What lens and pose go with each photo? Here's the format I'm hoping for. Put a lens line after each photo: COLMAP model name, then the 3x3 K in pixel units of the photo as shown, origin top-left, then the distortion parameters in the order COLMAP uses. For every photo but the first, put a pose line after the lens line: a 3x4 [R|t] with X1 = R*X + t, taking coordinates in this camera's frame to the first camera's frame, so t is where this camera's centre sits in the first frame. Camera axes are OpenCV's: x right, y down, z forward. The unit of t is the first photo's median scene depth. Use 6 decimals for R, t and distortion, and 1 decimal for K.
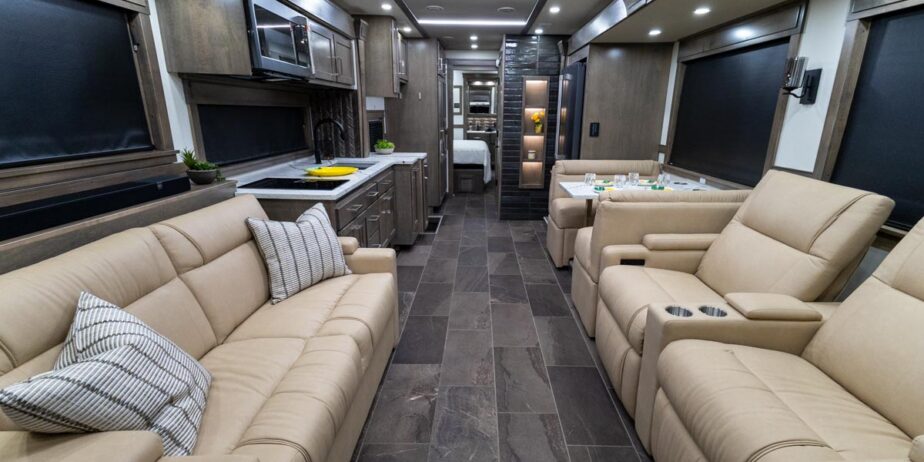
lens RADIAL K [[418.7, 0, 462.0], [0, 418.7, 231.0], [0, 0, 1]] dist [0.010973, -0.000549]
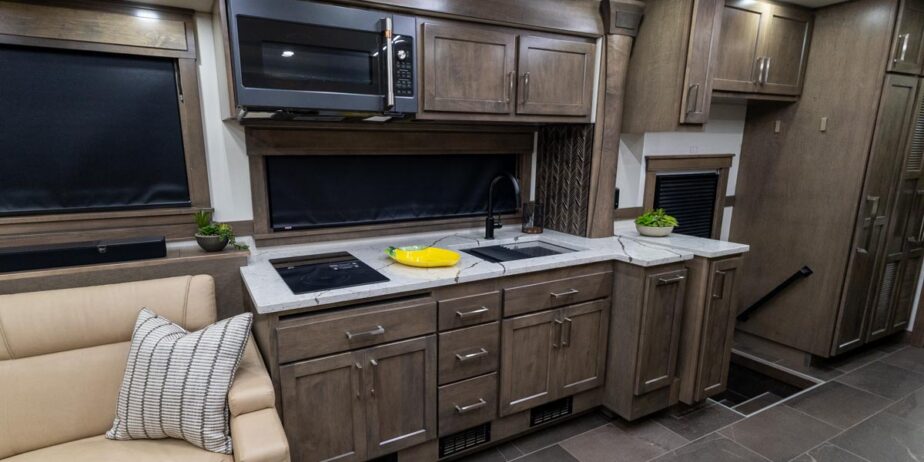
lens RADIAL K [[439.1, 0, 460.4], [0, 439.1, 245.9], [0, 0, 1]] dist [0.013591, 0.000009]
pose [[0.483783, 0.169266, -0.858663, 0.211813], [-0.229984, 0.971225, 0.061878, -0.166037], [0.844429, 0.167543, 0.508791, 0.560179]]
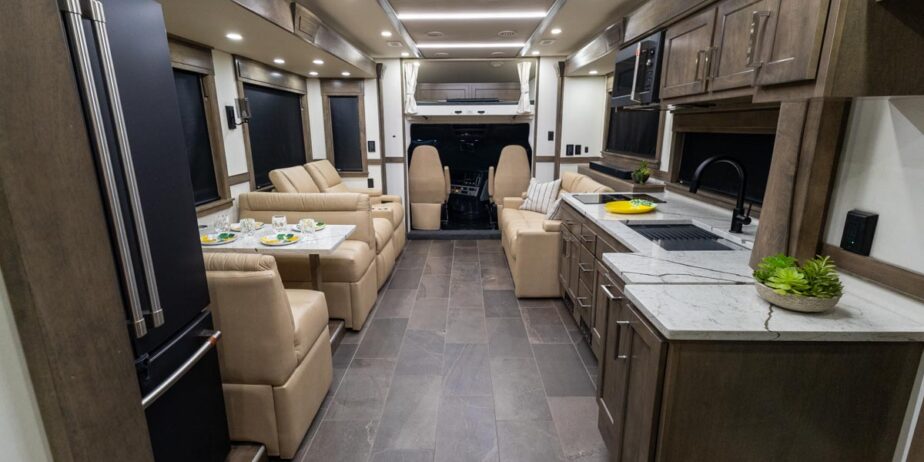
lens RADIAL K [[418.7, 0, 462.0], [0, 418.7, 231.0], [0, 0, 1]] dist [0.010973, -0.000549]
pose [[-0.999595, -0.000929, -0.028432, 0.047166], [-0.014938, 0.867711, 0.496844, -0.418377], [0.024209, 0.497068, -0.867374, 1.411497]]
